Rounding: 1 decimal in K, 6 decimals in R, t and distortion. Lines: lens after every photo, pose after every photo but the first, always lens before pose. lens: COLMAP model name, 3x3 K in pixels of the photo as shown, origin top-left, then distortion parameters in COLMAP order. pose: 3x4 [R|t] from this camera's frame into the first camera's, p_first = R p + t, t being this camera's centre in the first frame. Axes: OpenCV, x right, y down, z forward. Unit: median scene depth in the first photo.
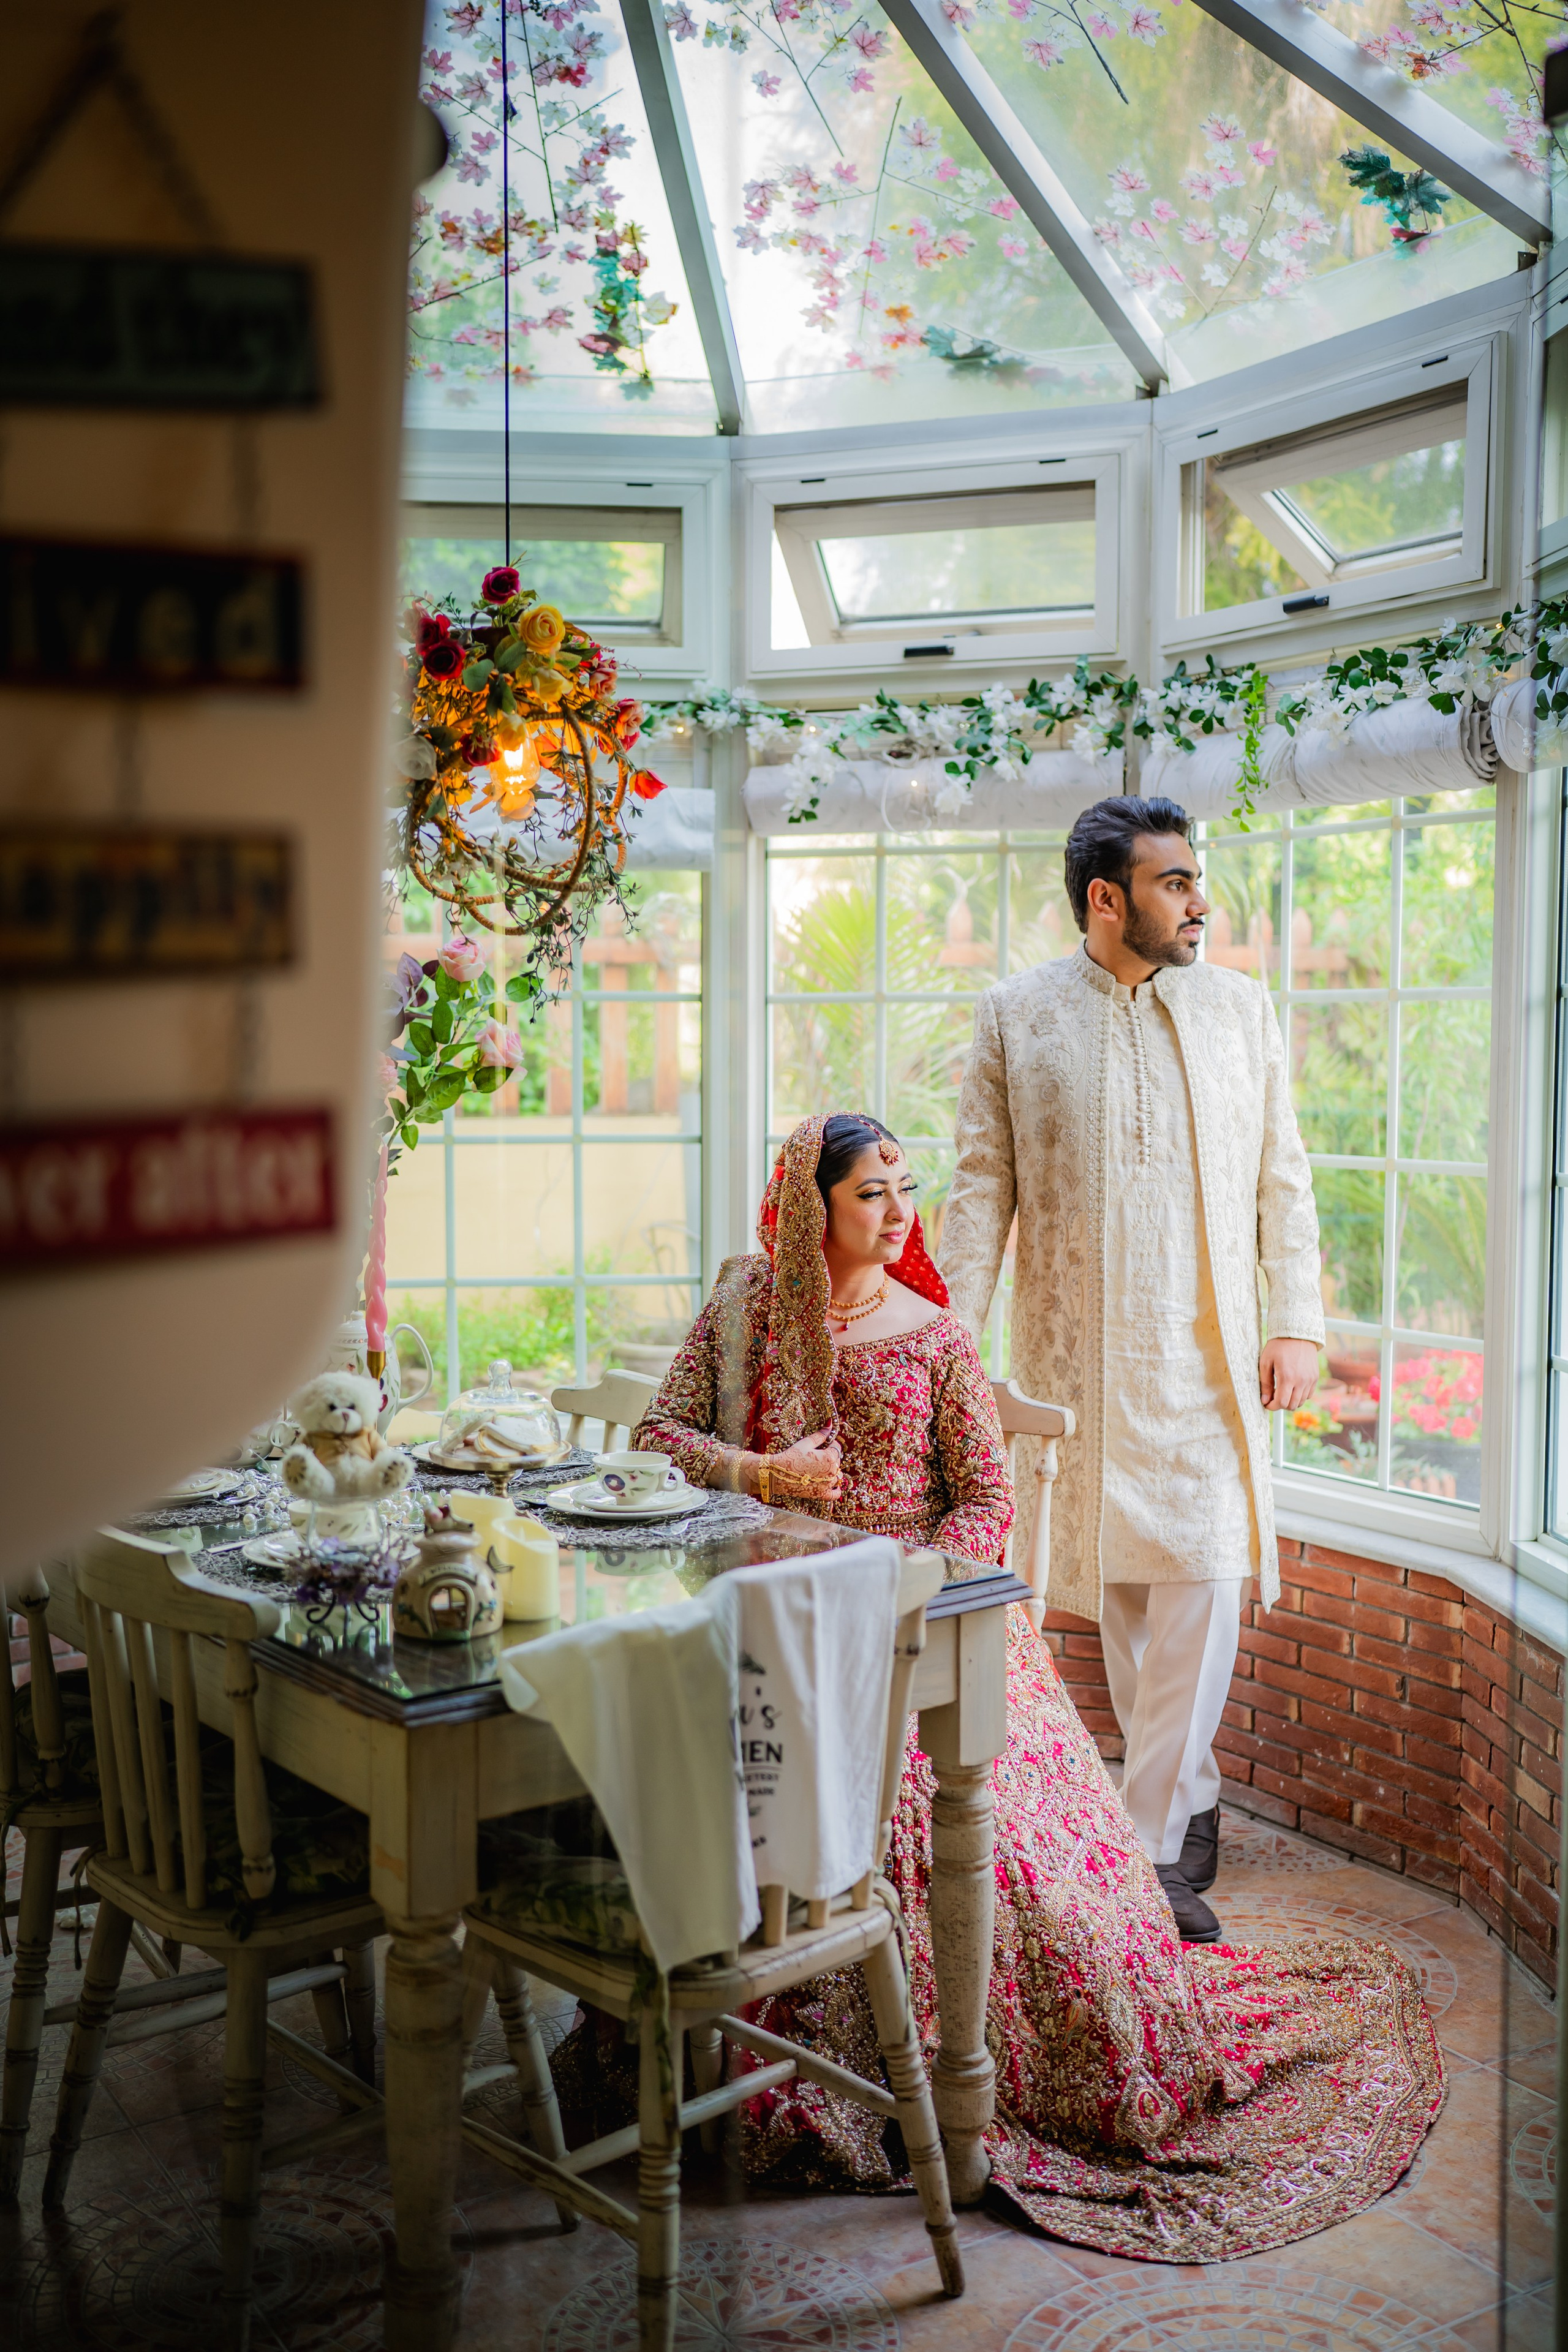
lens RADIAL K [[2277.1, 0, 780.7], [0, 2277.1, 1188.8], [0, 0, 1]] dist [-0.043082, 0.166386]
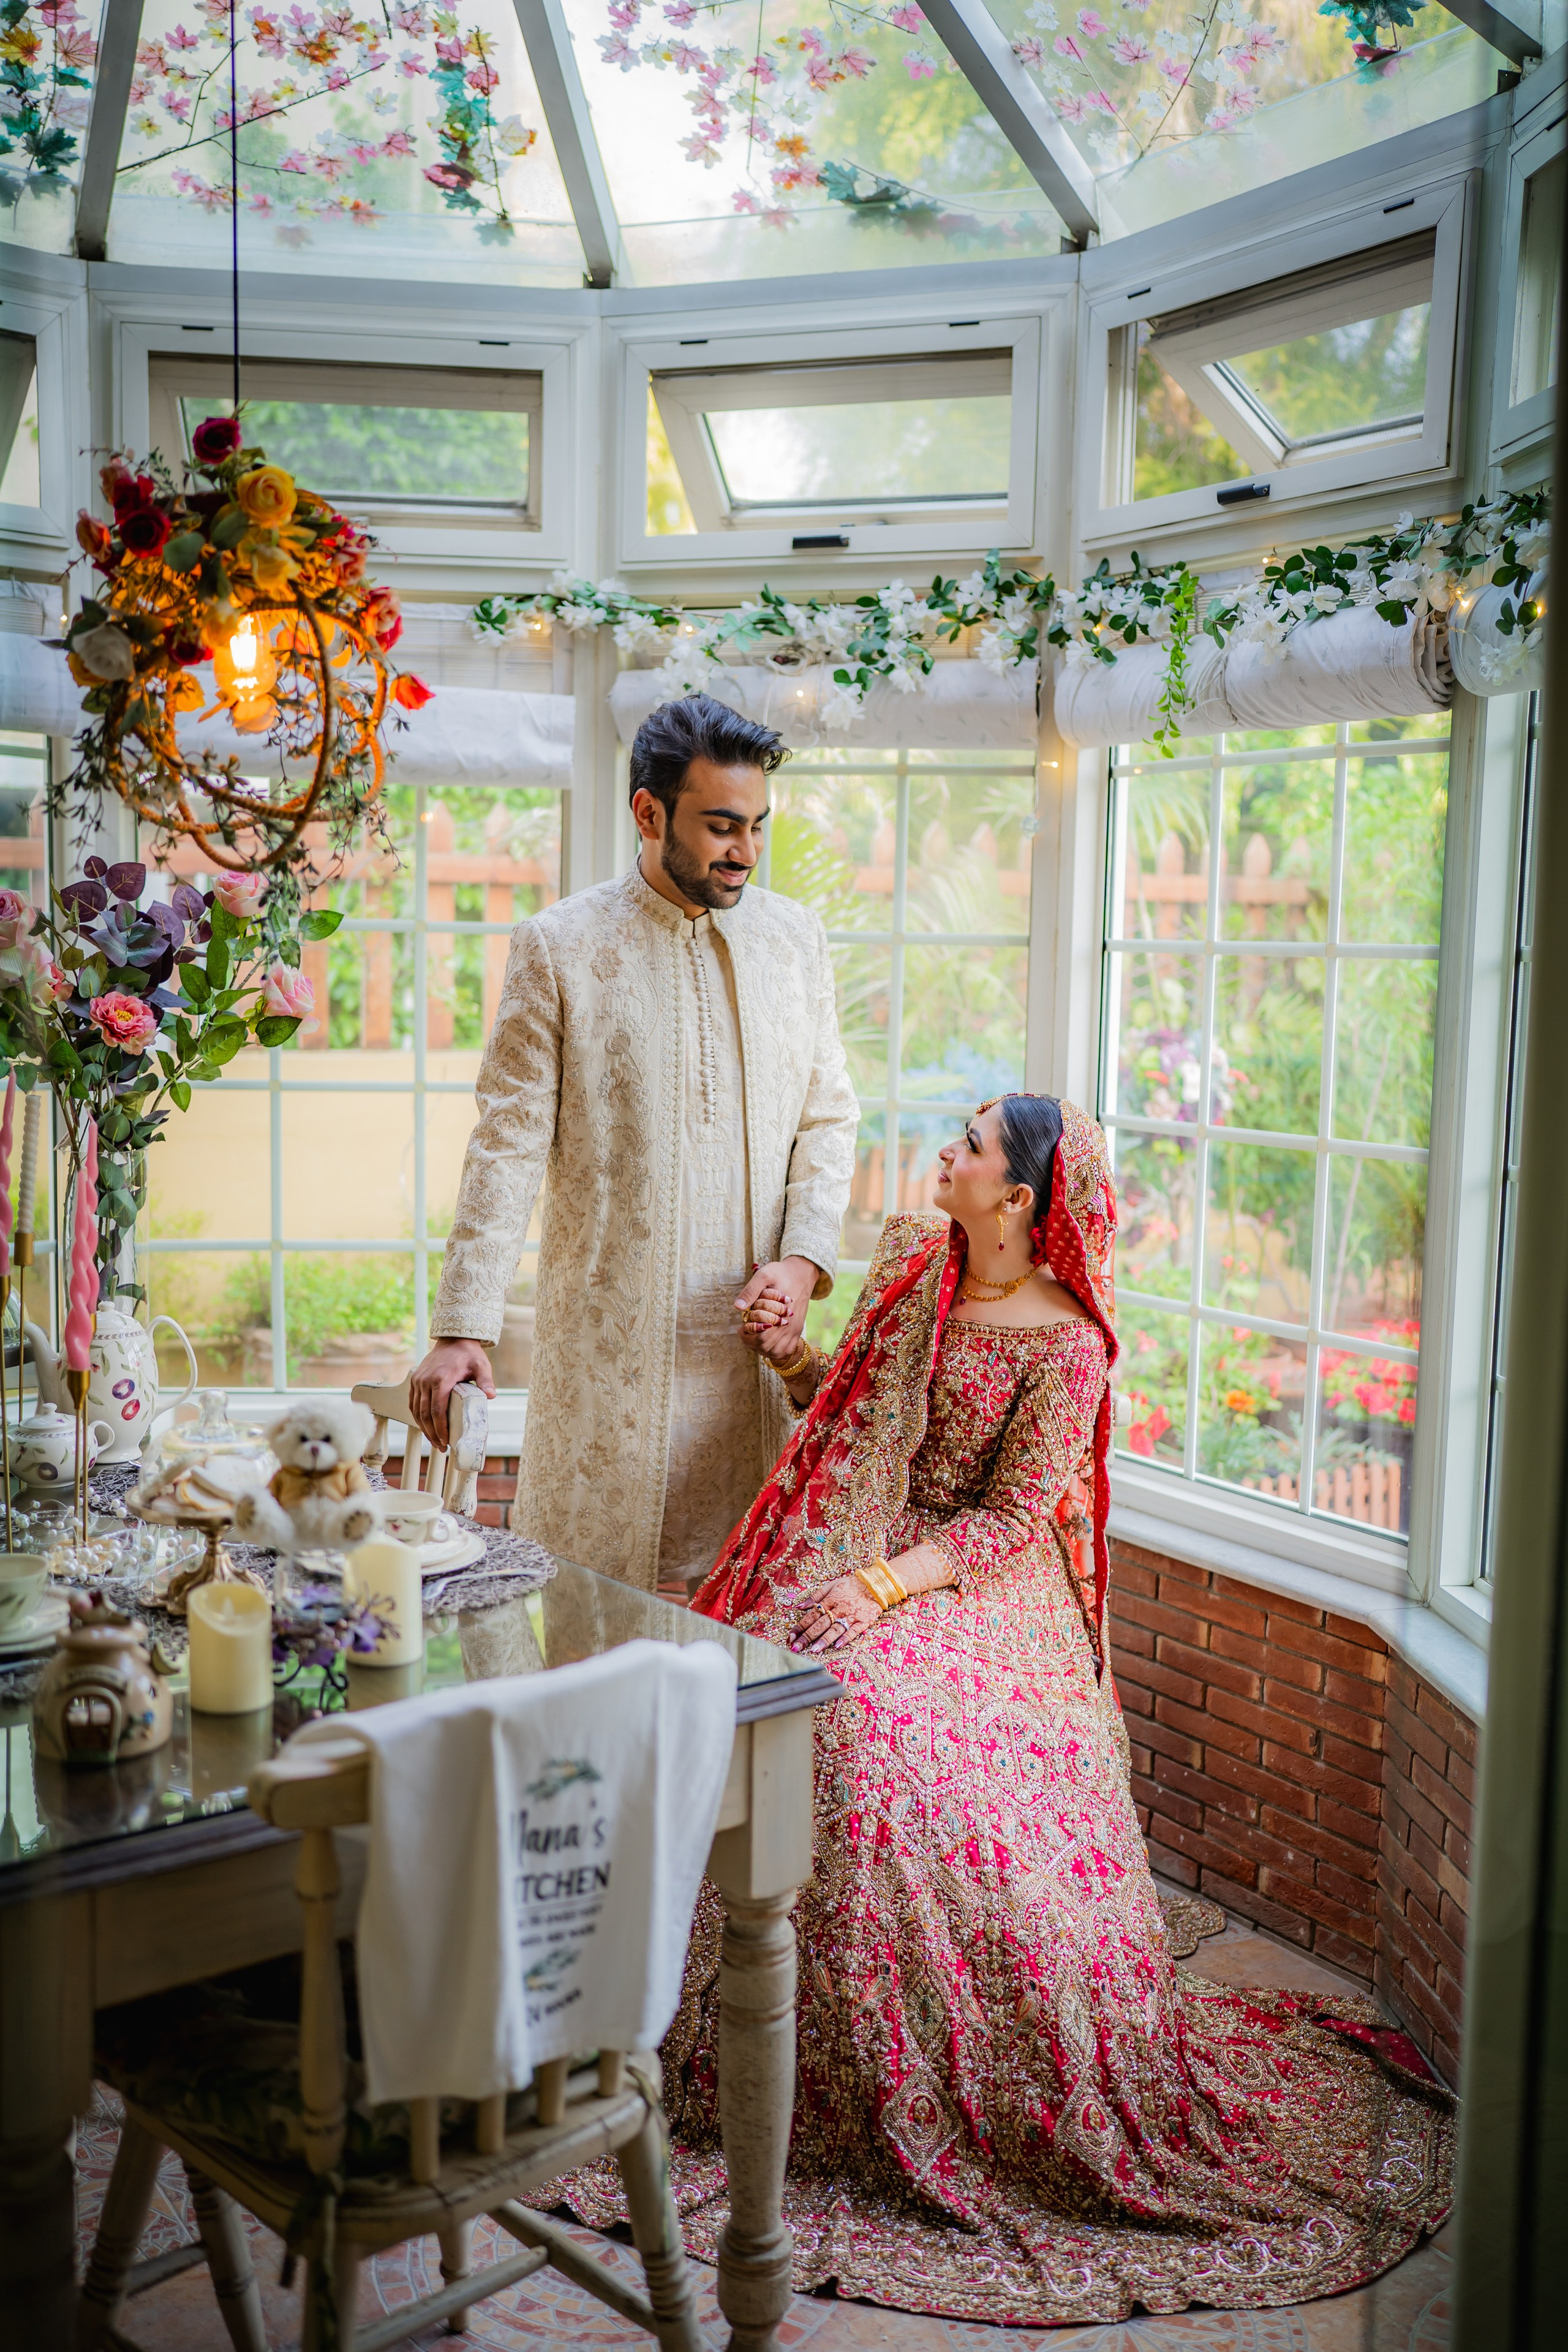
lens RADIAL K [[2277.1, 0, 780.7], [0, 2277.1, 1188.8], [0, 0, 1]] dist [-0.043082, 0.166386]
pose [[0.999792, 0.018854, 0.007790, 0.050791], [-0.019161, 0.998955, 0.041498, -0.024685], [-0.006999, -0.041639, 0.999108, 0.120989]]
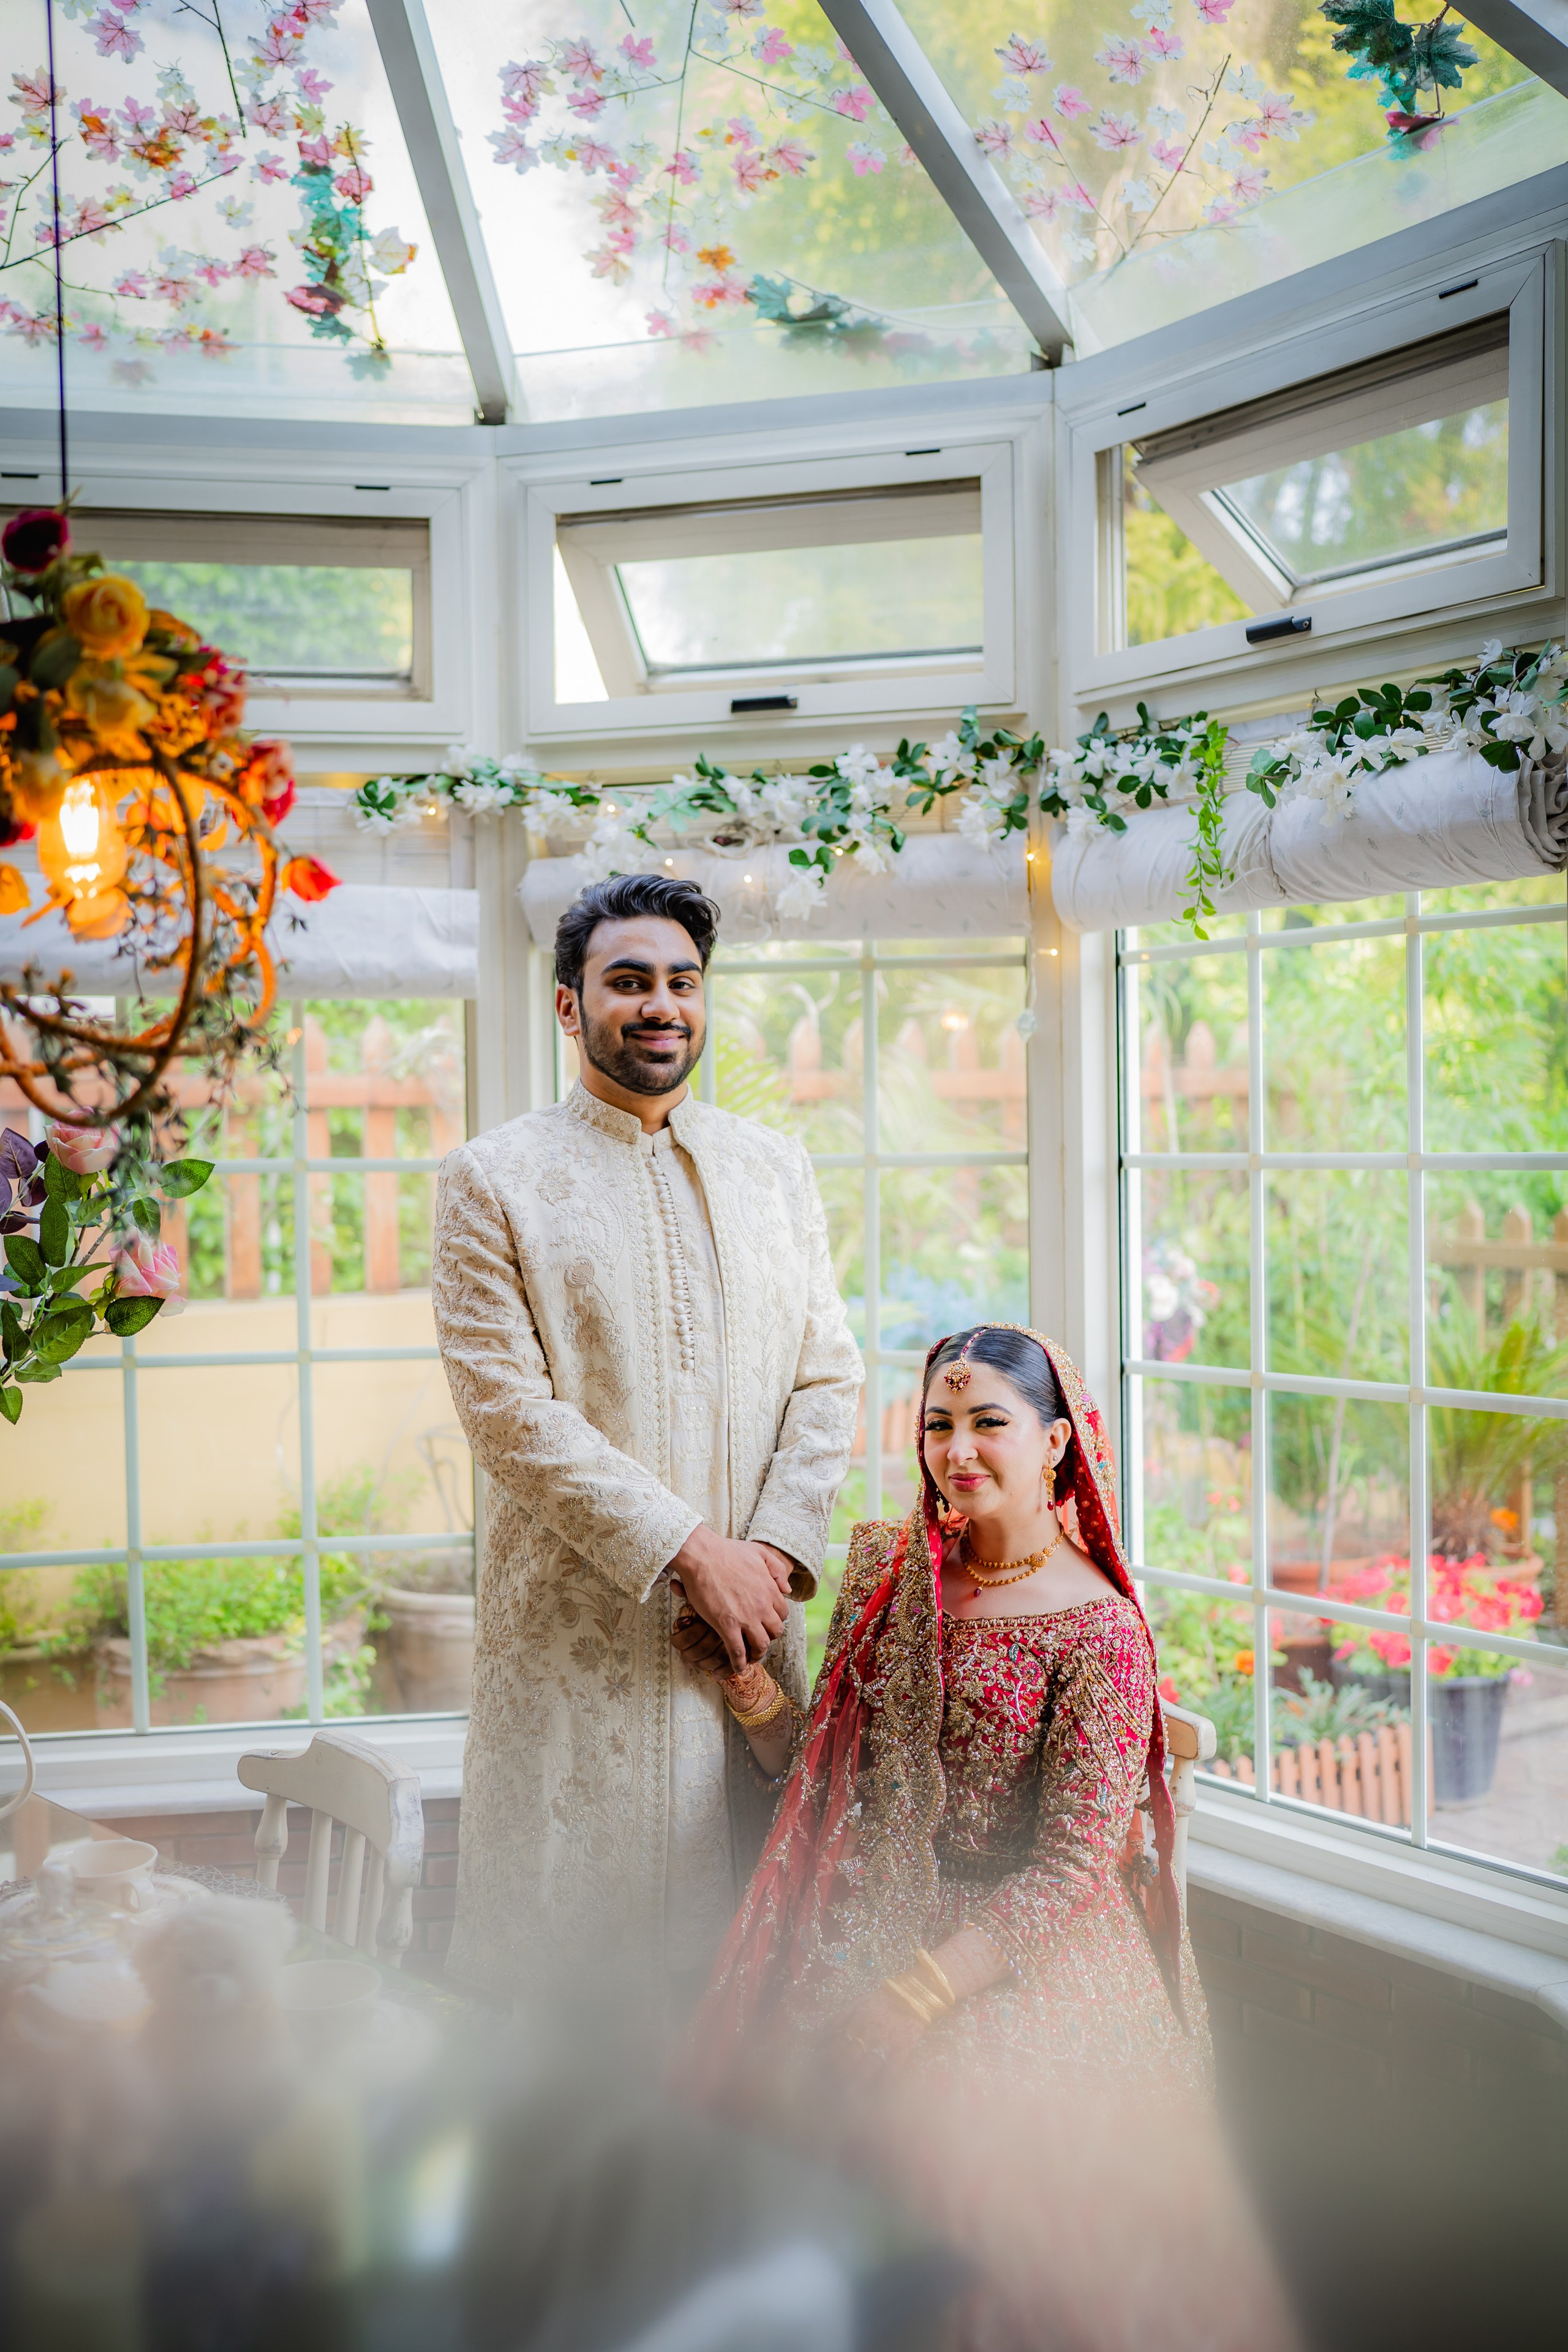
lens RADIAL K [[2277.1, 0, 780.7], [0, 2277.1, 1188.8], [0, 0, 1]] dist [-0.043082, 0.166386]
pose [[0.997367, -0.017571, 0.070359, 0.015973], [0.020695, 0.998821, -0.043917, -0.046259], [-0.069504, 0.045258, 0.996555, 0.275391]]
